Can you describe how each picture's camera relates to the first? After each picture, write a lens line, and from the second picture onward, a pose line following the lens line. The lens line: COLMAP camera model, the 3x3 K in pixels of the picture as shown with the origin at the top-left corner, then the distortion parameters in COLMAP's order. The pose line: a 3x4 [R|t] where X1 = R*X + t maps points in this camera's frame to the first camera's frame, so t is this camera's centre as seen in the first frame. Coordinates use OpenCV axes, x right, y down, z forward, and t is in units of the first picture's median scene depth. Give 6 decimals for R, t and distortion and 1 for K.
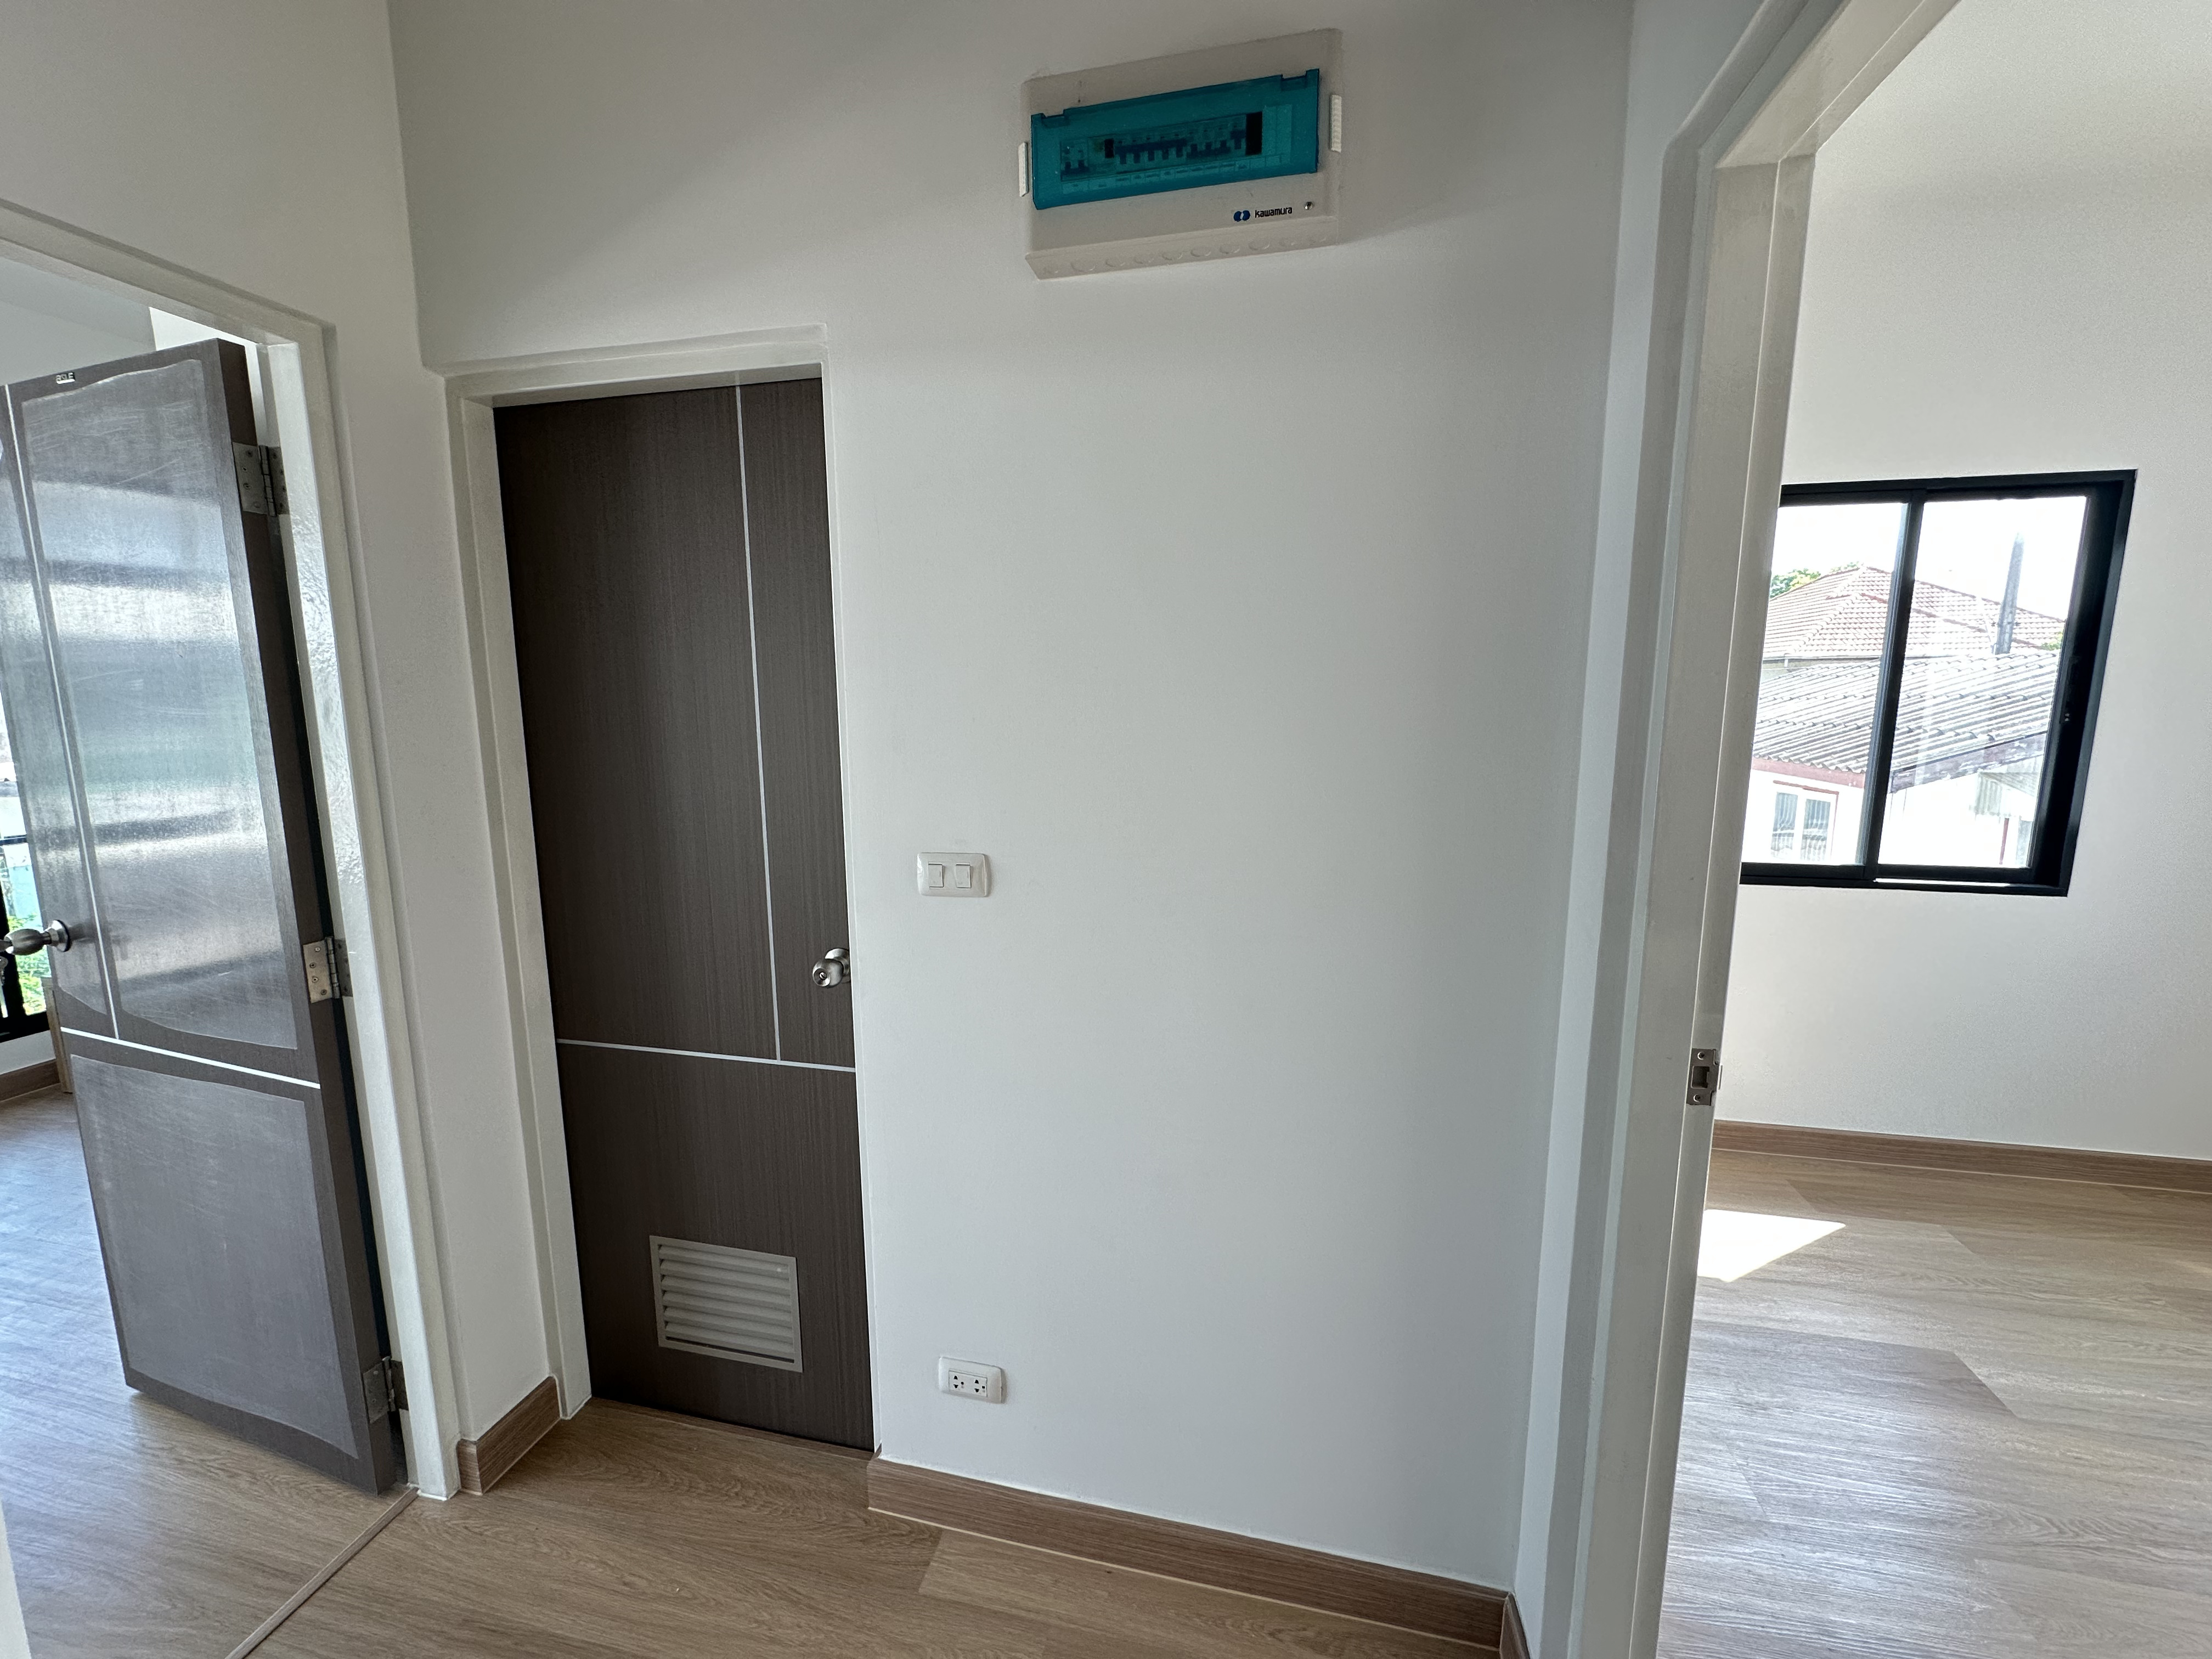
lens RADIAL K [[882.0, 0, 1105.4], [0, 882.0, 826.8], [0, 0, 1]] dist [-0.004599, 0.000893]
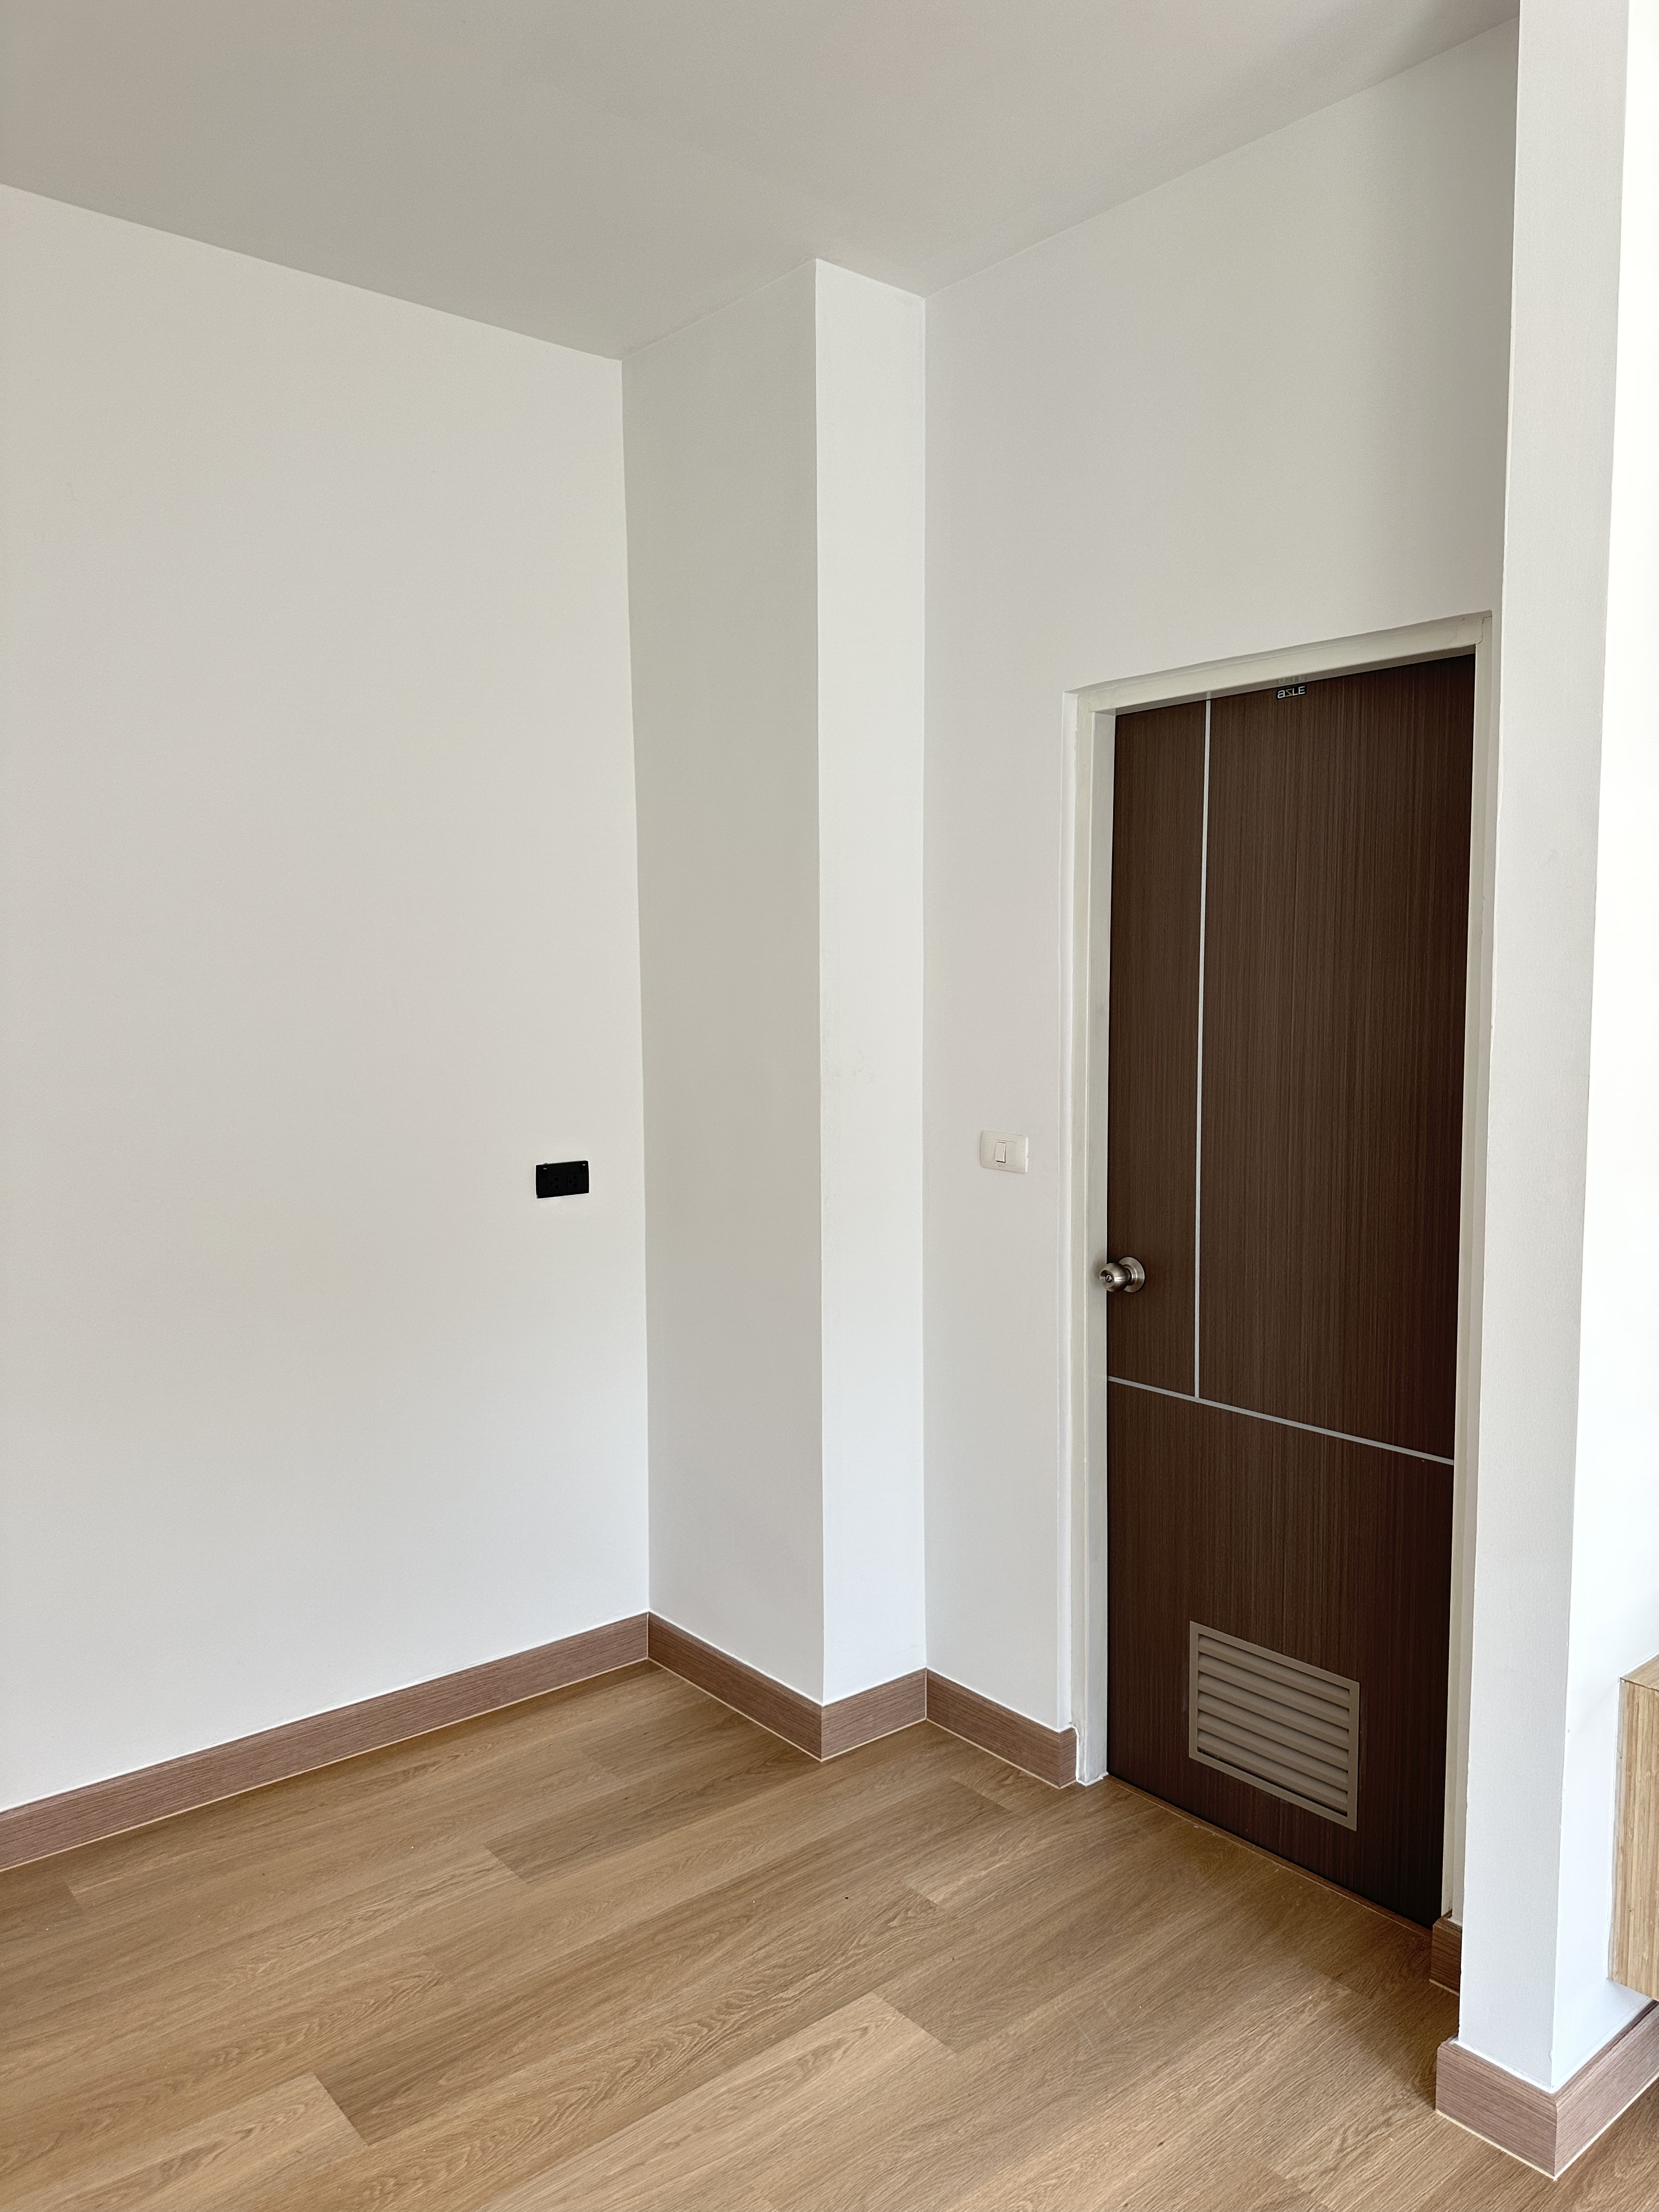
lens RADIAL K [[1552.6, 0, 832.0], [0, 1552.6, 1101.3], [0, 0, 1]] dist [0.023957, -0.028805]
pose [[0.796916, 0.043840, -0.602498, 0.118688], [-0.095106, 0.994030, -0.053465, 0.080830], [0.596557, 0.099908, 0.796328, -0.556063]]
